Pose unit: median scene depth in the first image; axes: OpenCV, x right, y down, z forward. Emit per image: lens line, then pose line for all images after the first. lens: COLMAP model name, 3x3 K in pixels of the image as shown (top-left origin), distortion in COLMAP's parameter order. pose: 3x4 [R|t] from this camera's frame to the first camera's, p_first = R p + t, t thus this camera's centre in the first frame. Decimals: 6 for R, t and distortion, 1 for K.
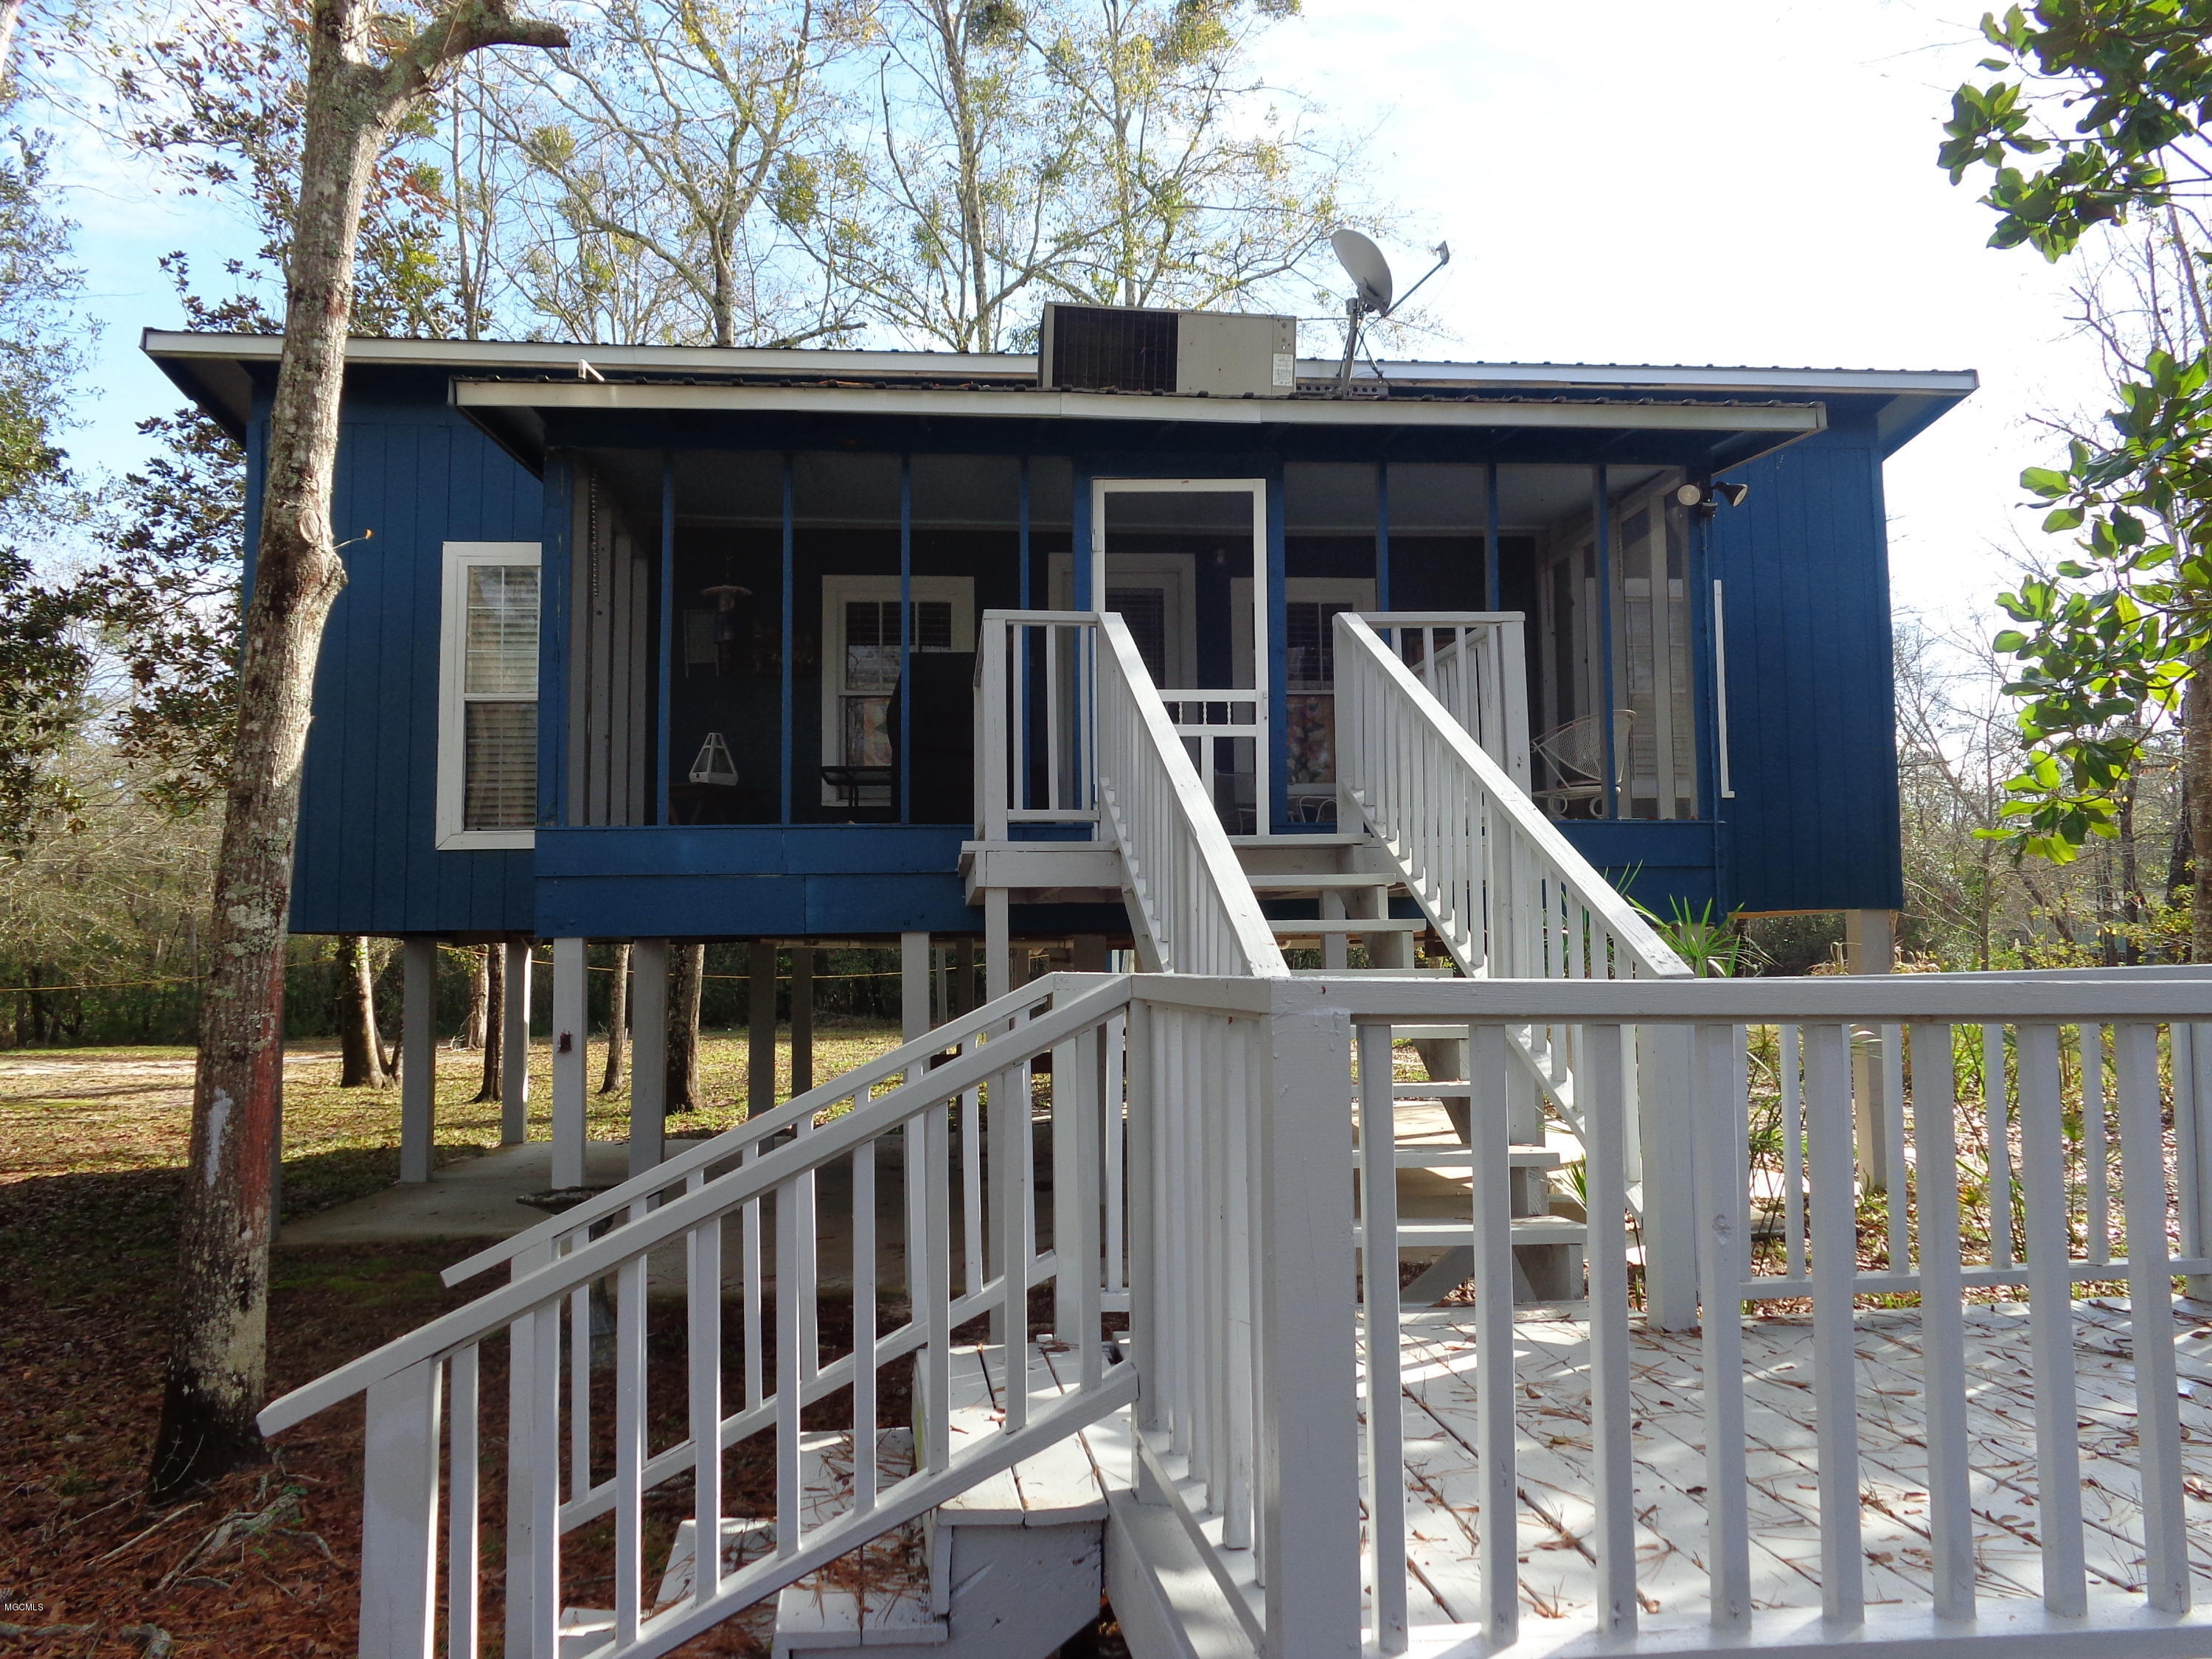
lens RADIAL K [[1677.3, 0, 1105.9], [0, 1677.3, 827.4], [0, 0, 1]] dist [0.008120, 0.001465]
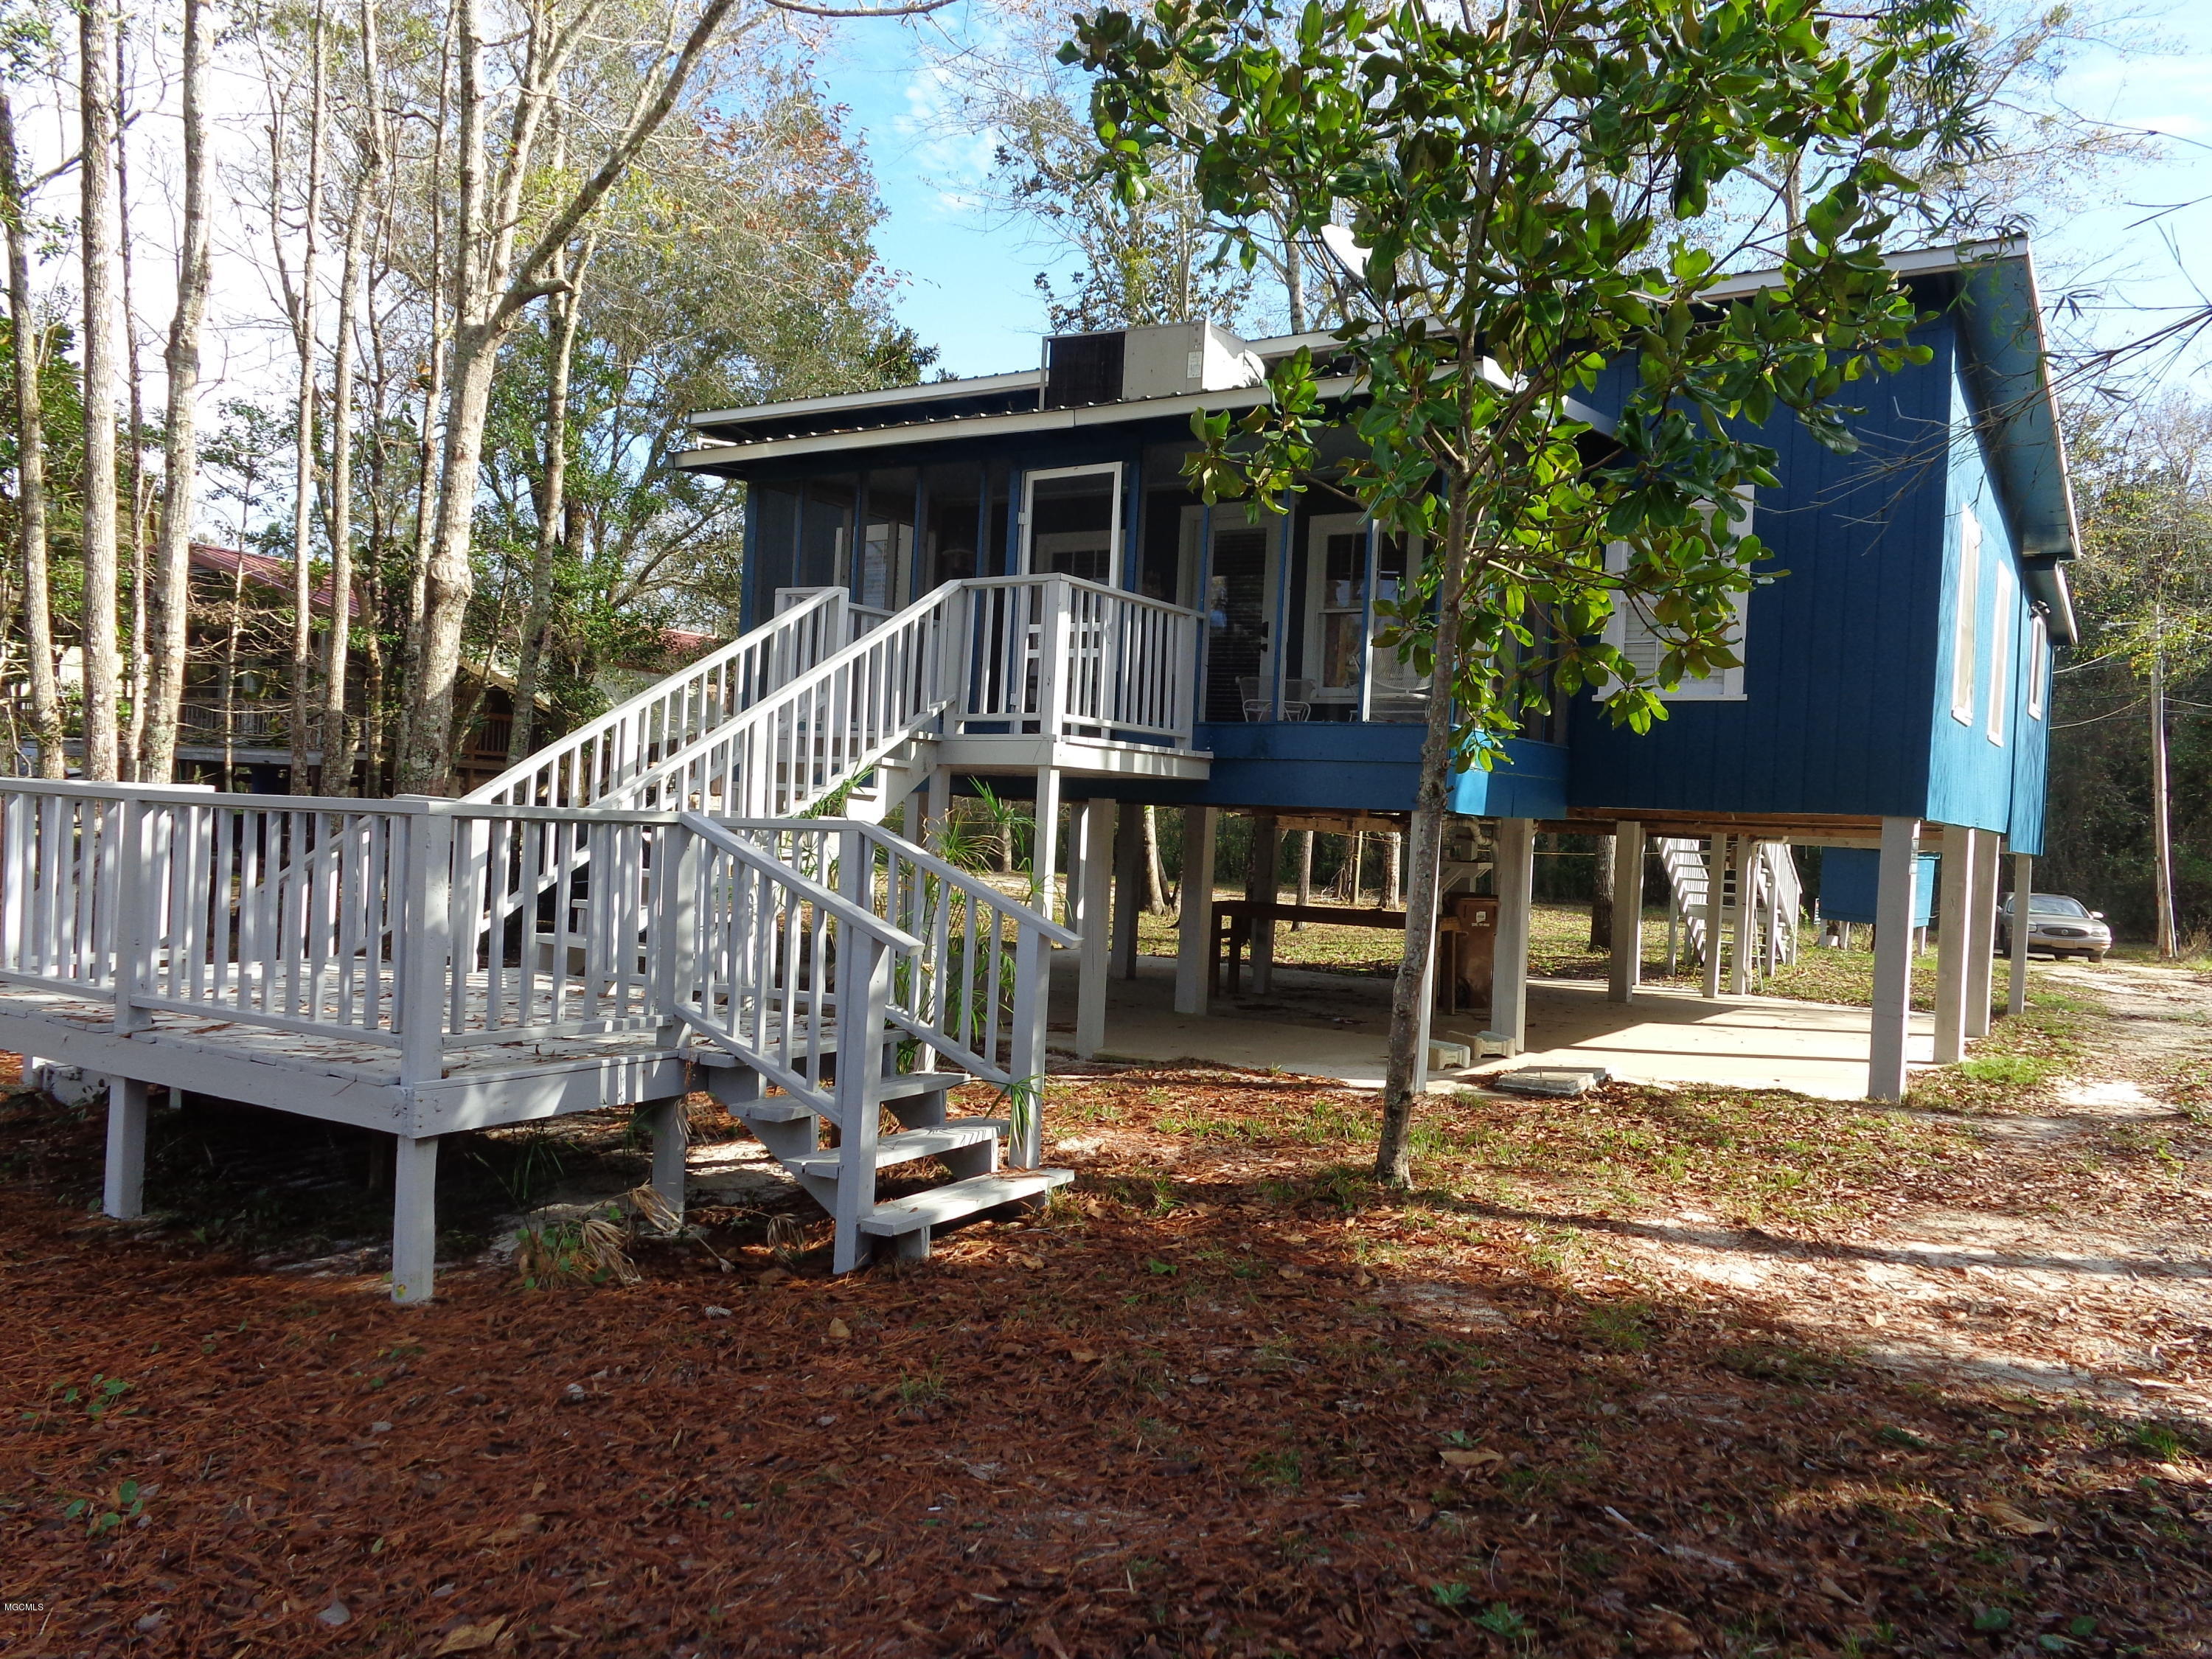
lens RADIAL K [[1677.3, 0, 1111.7], [0, 1677.3, 831.5], [0, 0, 1]] dist [0.008120, 0.001465]
pose [[0.779586, 0.062754, -0.623143, 0.357475], [-0.015944, 0.996634, 0.080420, -0.011414], [0.626092, -0.052759, 0.777962, -0.018010]]
